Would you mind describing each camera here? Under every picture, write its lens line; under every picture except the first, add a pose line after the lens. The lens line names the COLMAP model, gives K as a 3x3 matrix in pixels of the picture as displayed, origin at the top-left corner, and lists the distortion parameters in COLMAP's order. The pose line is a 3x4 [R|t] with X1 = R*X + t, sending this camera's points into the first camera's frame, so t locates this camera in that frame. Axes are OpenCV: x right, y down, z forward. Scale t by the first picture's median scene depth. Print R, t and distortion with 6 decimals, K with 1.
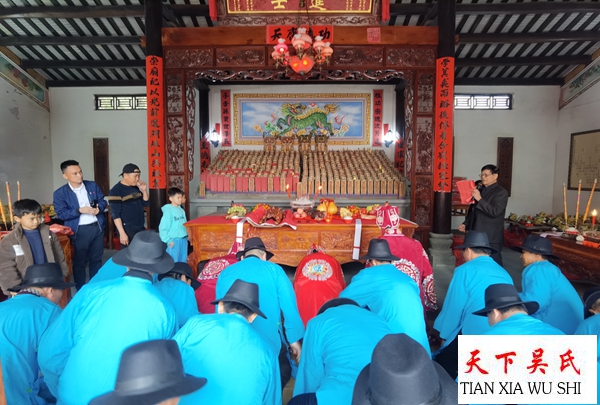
lens RADIAL K [[314.1, 0, 299.8], [0, 314.1, 209.5], [0, 0, 1]] dist [0.001289, 0.000213]
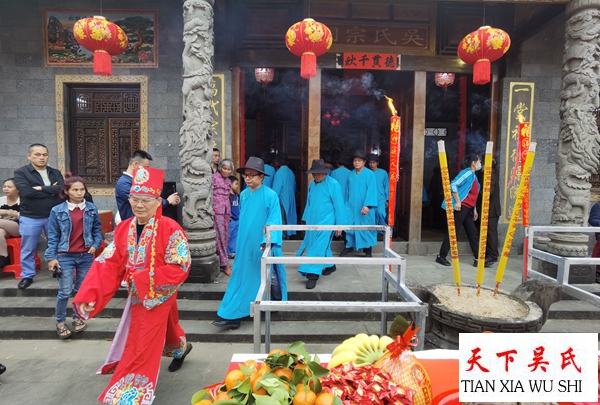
lens RADIAL K [[318.8, 0, 300.0], [0, 318.8, 202.5], [0, 0, 1]] dist [-0.079577, 0.042227]
pose [[0.999516, 0.001246, 0.031073, -0.190464], [-0.000131, 0.999357, -0.035861, 0.114306], [-0.031098, 0.035839, 0.998874, -0.736977]]
